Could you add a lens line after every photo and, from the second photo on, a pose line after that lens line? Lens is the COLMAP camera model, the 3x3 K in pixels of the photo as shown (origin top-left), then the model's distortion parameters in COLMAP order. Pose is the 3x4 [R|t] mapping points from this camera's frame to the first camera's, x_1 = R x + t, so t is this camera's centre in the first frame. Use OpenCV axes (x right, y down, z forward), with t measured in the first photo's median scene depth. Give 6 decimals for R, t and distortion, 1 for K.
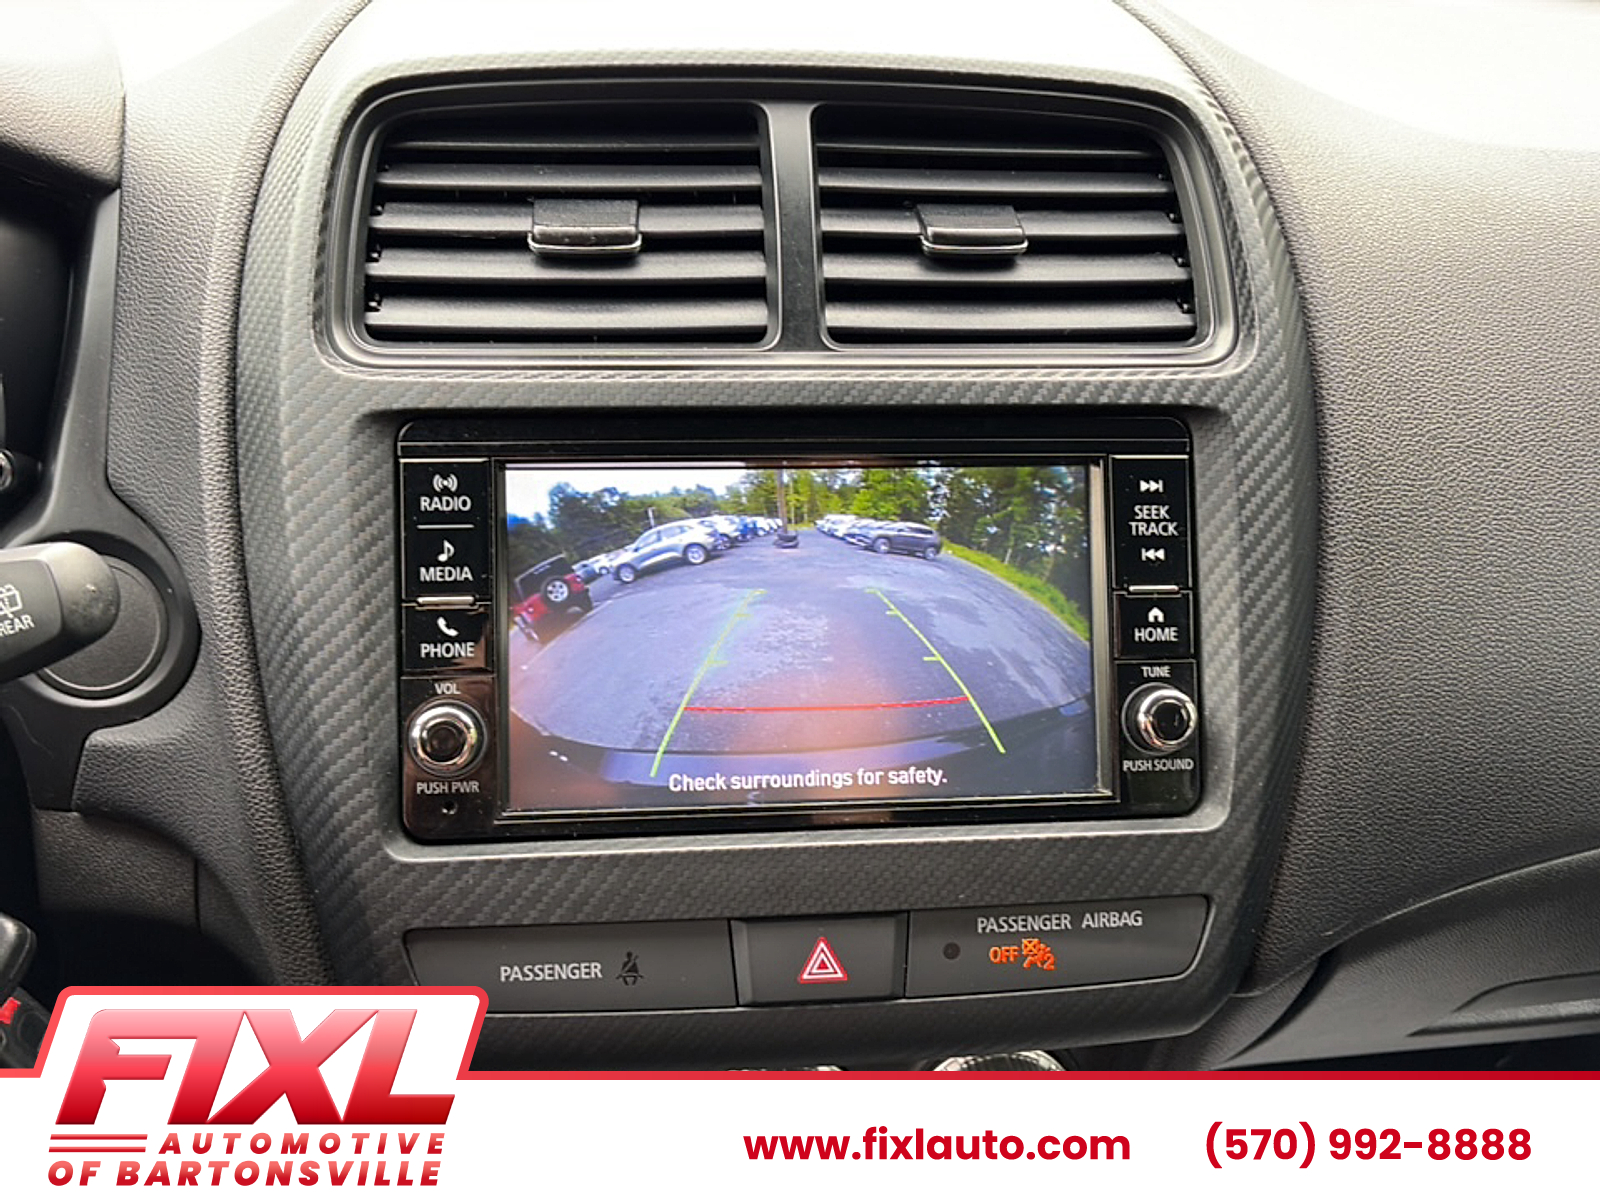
lens RADIAL K [[1567.3, 0, 802.3], [0, 1567.3, 605.7], [0, 0, 1]] dist [0.178016, -0.754384]
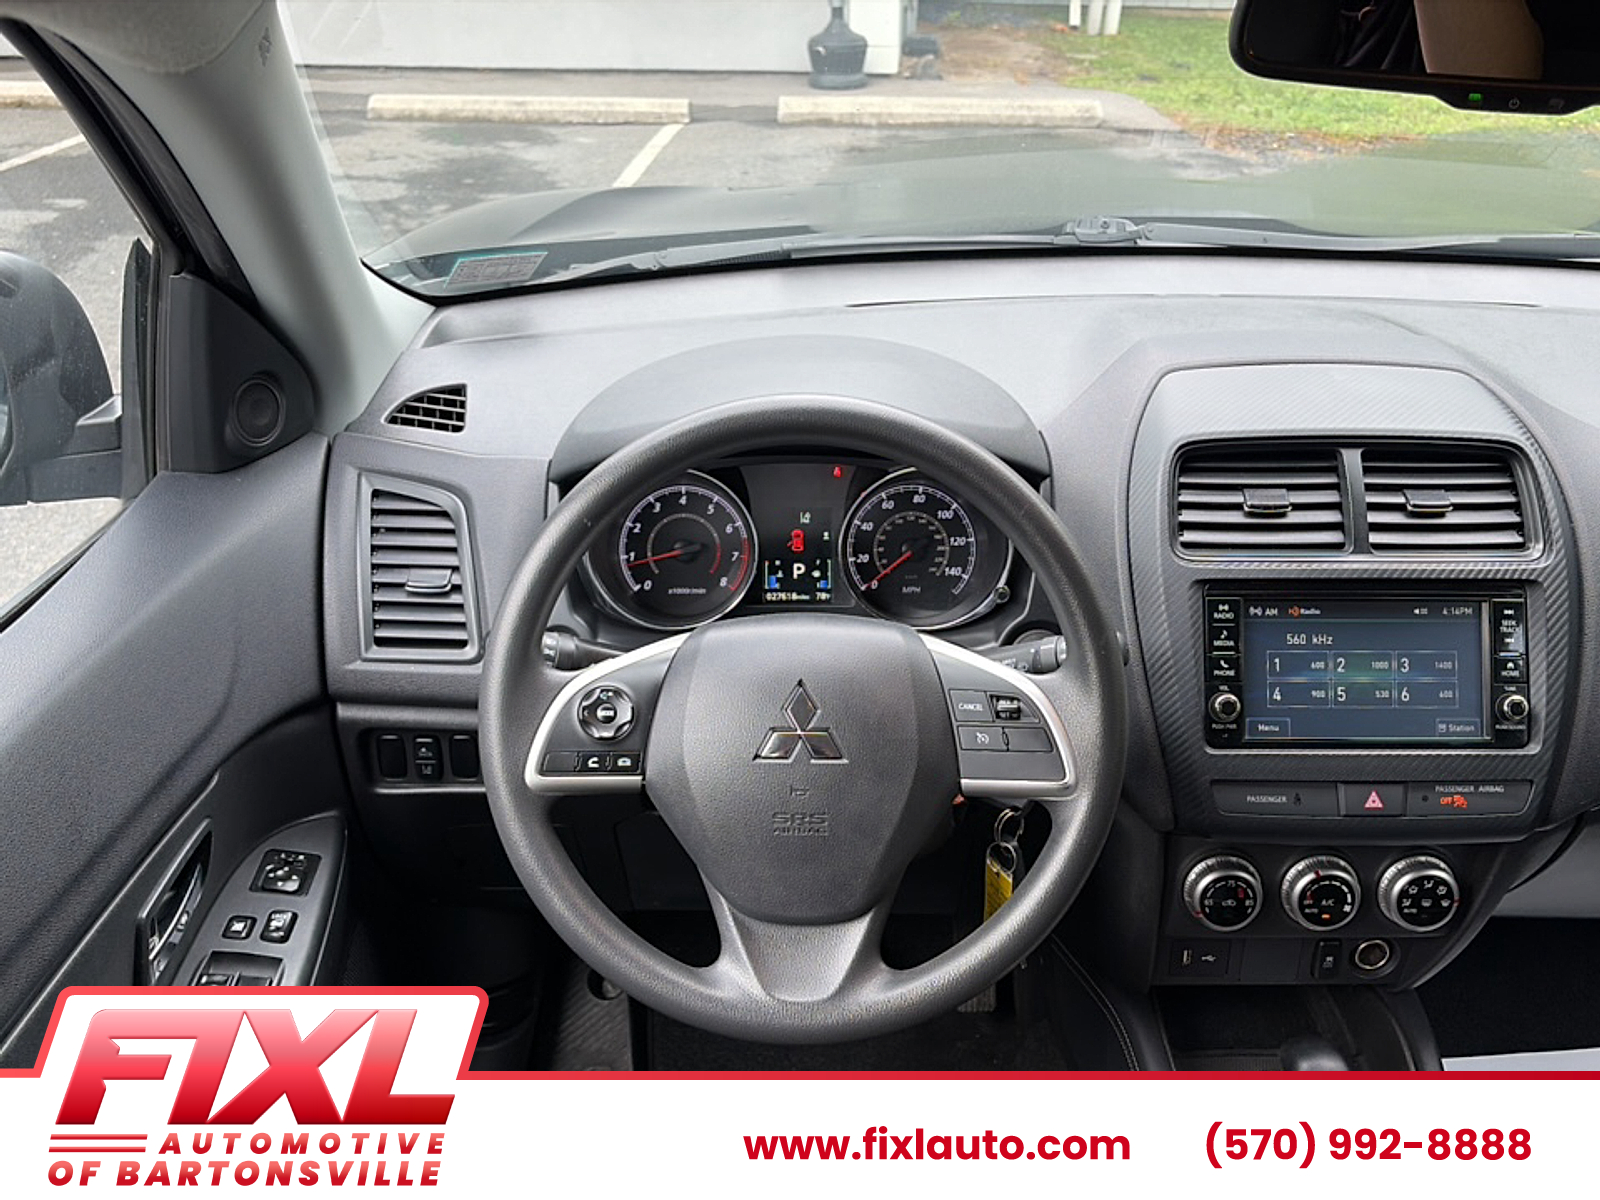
lens RADIAL K [[1549.2, 0, 777.0], [0, 1549.2, 600.4], [0, 0, 1]] dist [-0.002453, -0.012736]
pose [[0.991832, 0.019365, -0.126073, -0.606912], [-0.020973, 0.999715, -0.011444, -0.043874], [0.125816, 0.013995, 0.991955, -1.529524]]
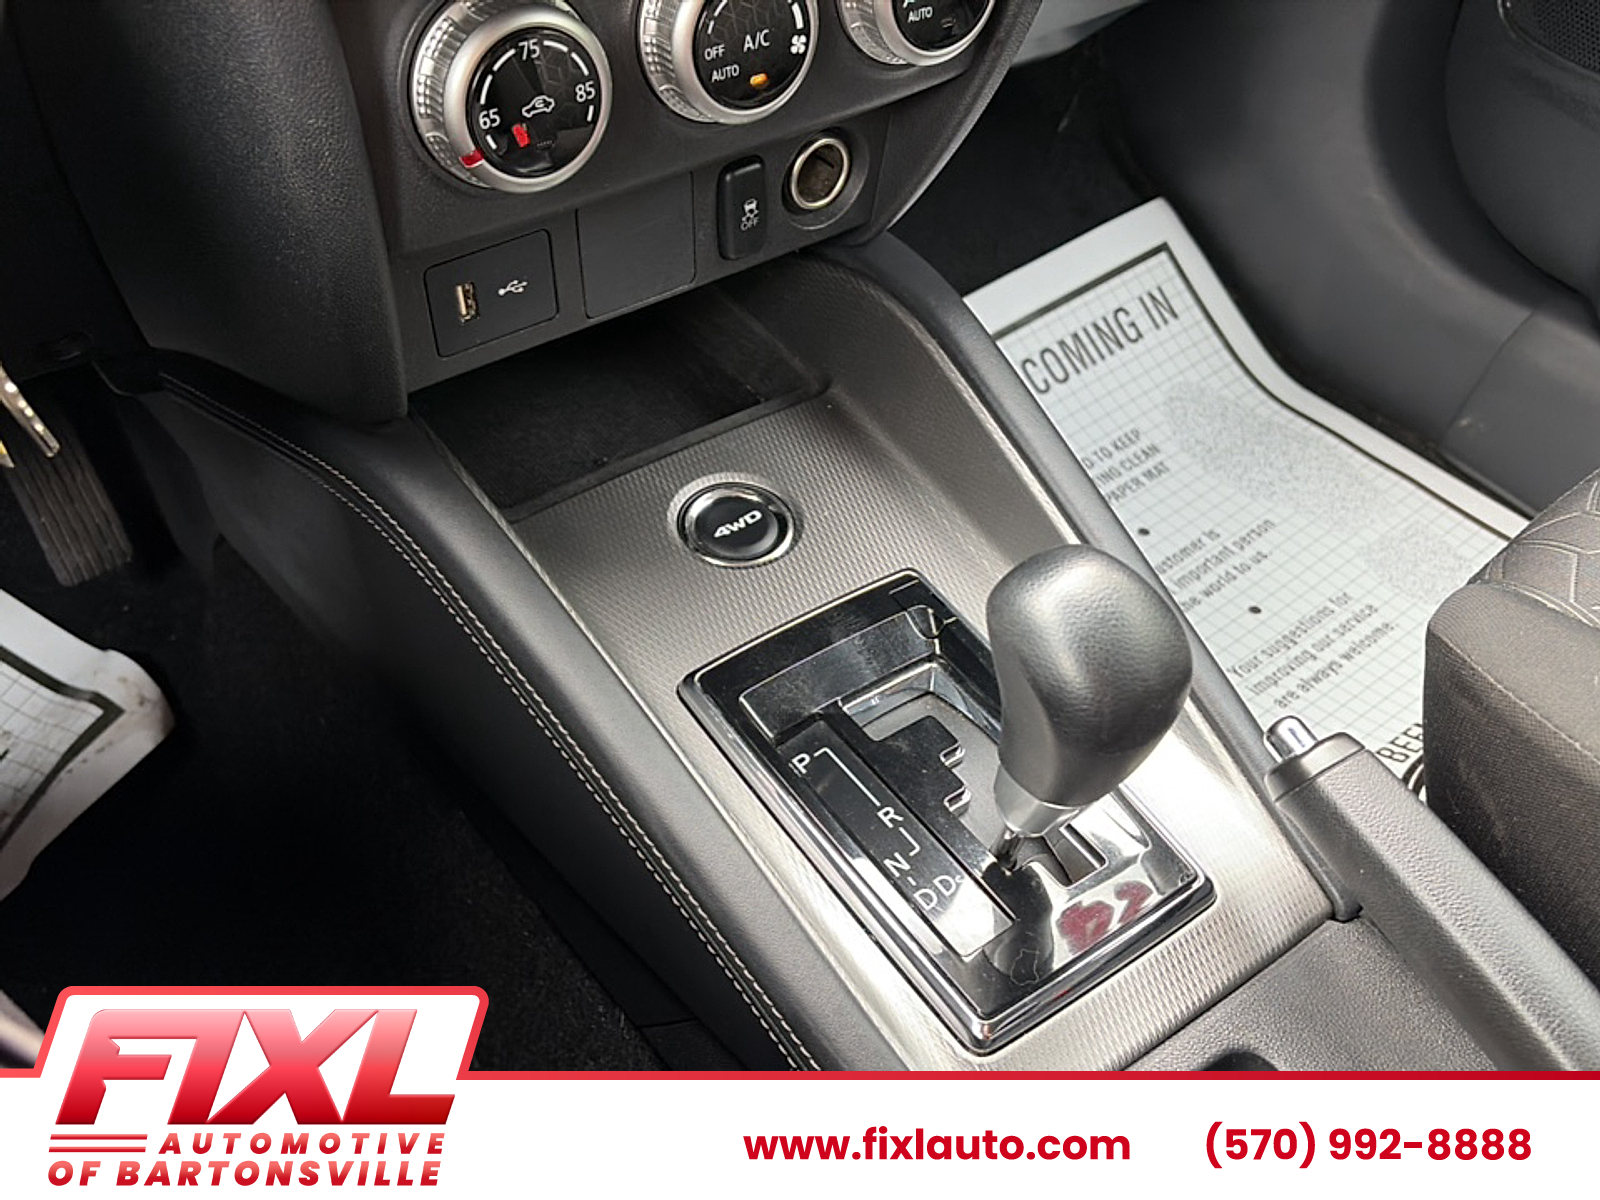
lens RADIAL K [[1567.3, 0, 802.3], [0, 1567.3, 605.7], [0, 0, 1]] dist [0.178016, -0.754384]
pose [[0.881895, -0.344457, 0.321886, -0.456381], [0.211493, 0.899264, 0.382878, 0.351684], [-0.421345, -0.269581, 0.865907, 0.119808]]
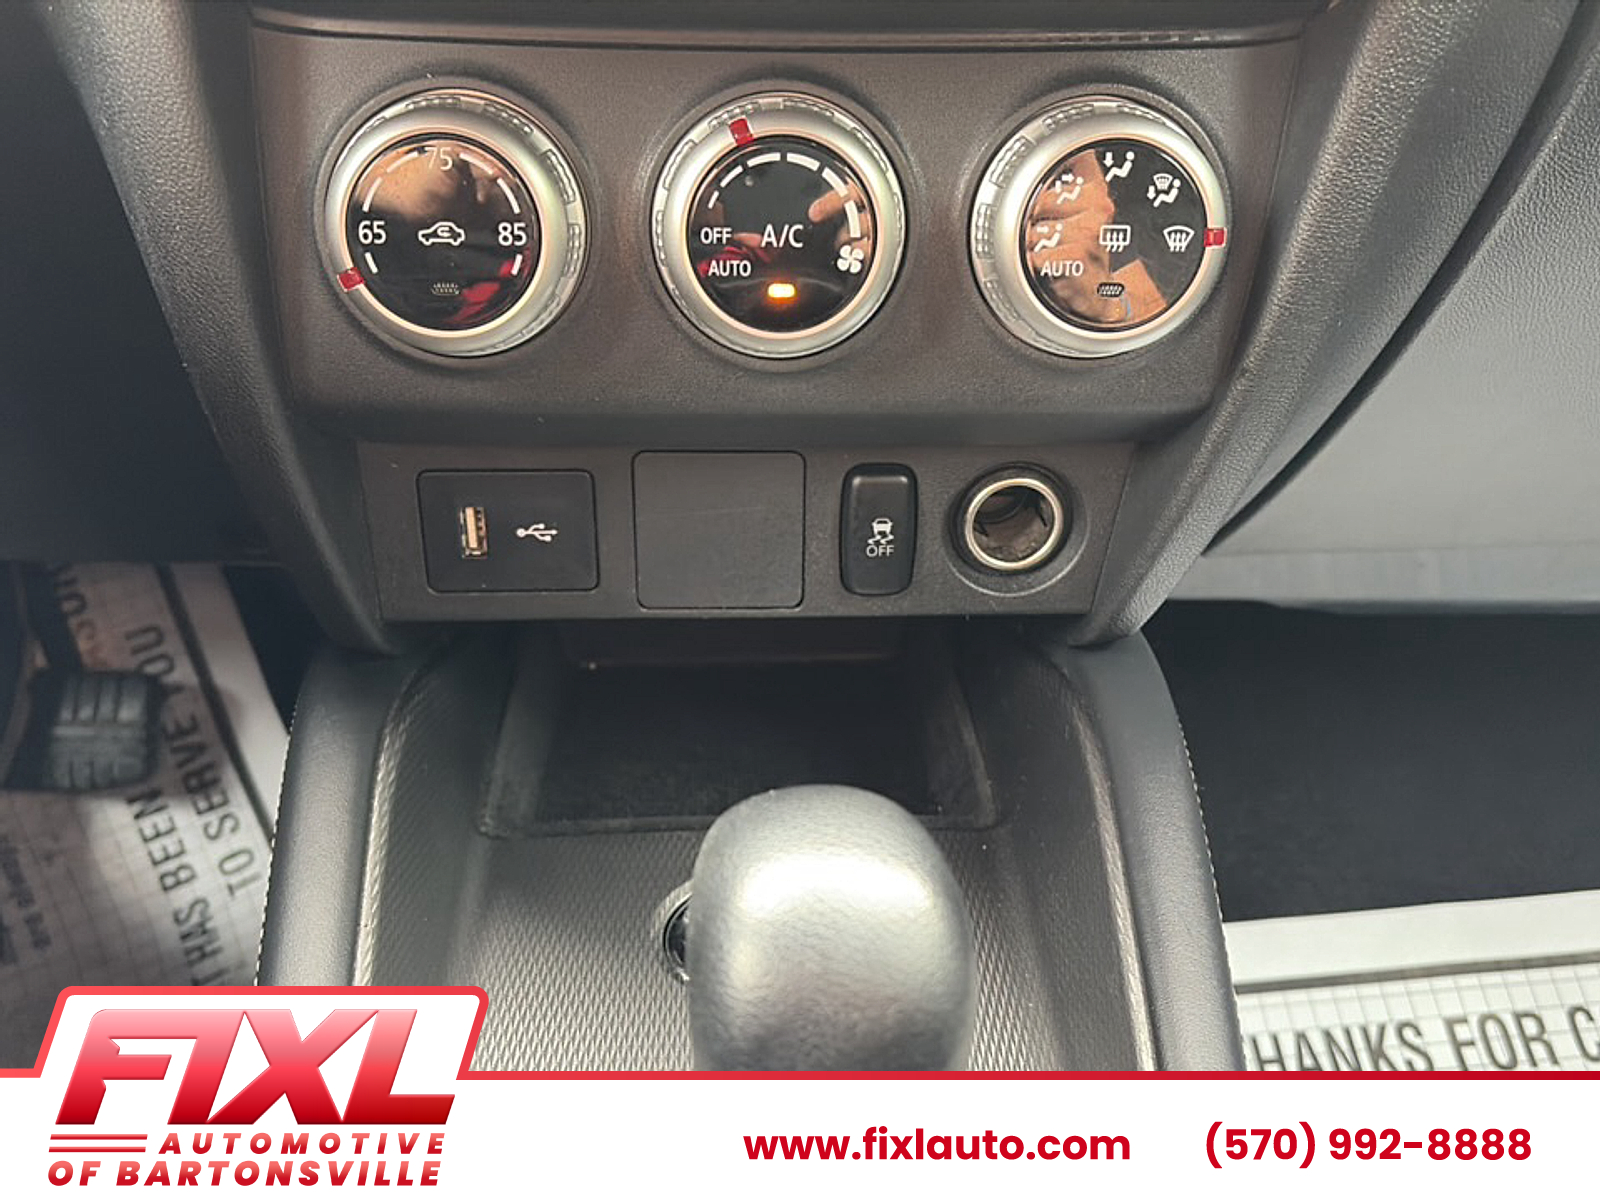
lens RADIAL K [[1567.3, 0, 802.3], [0, 1567.3, 605.7], [0, 0, 1]] dist [0.178016, -0.754384]
pose [[0.996936, 0.016192, -0.076530, 0.061078], [-0.015921, 0.999865, 0.004152, 0.589284], [0.076587, -0.002921, 0.997059, 0.381271]]
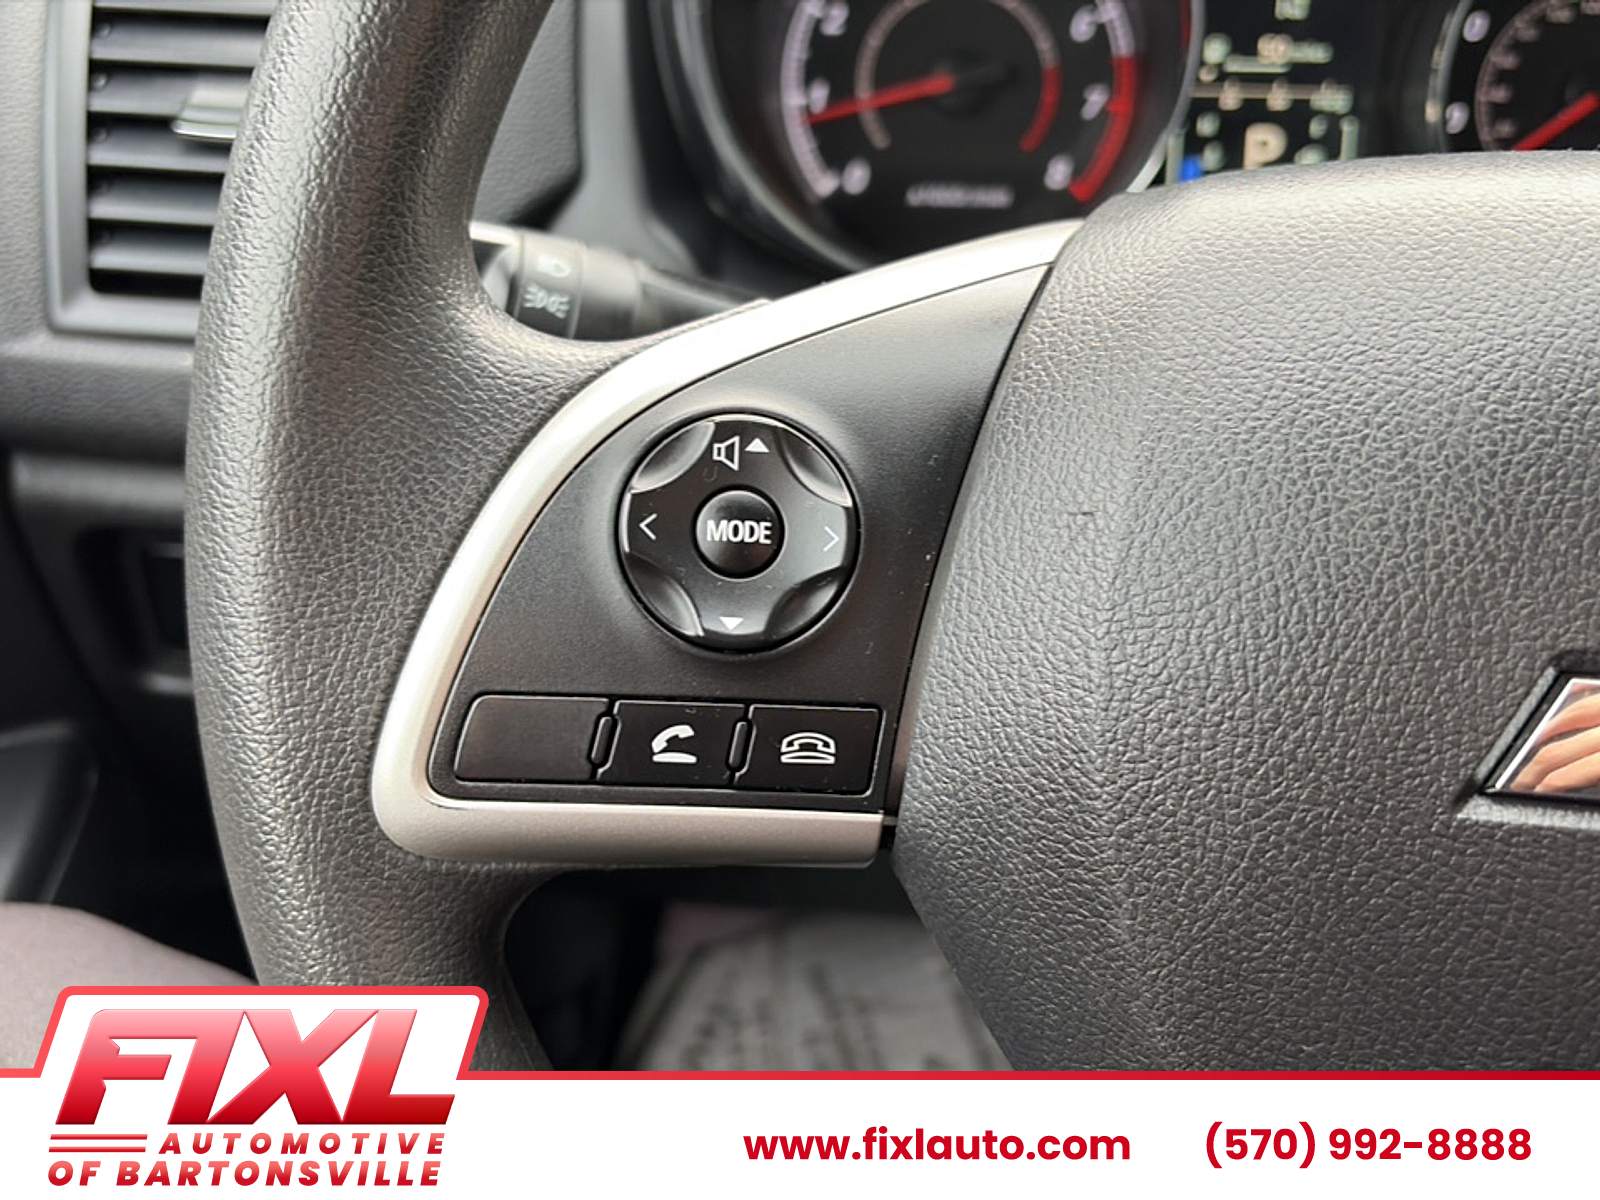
lens RADIAL K [[1501.0, 0, 800.0], [0, 1501.0, 600.0], [0, 0, 1]] dist [0.076615, -0.166802]
pose [[0.978988, 0.083820, -0.185893, -1.006676], [-0.059637, 0.989444, 0.132074, 0.052023], [0.195001, -0.118213, 0.973653, 0.140704]]
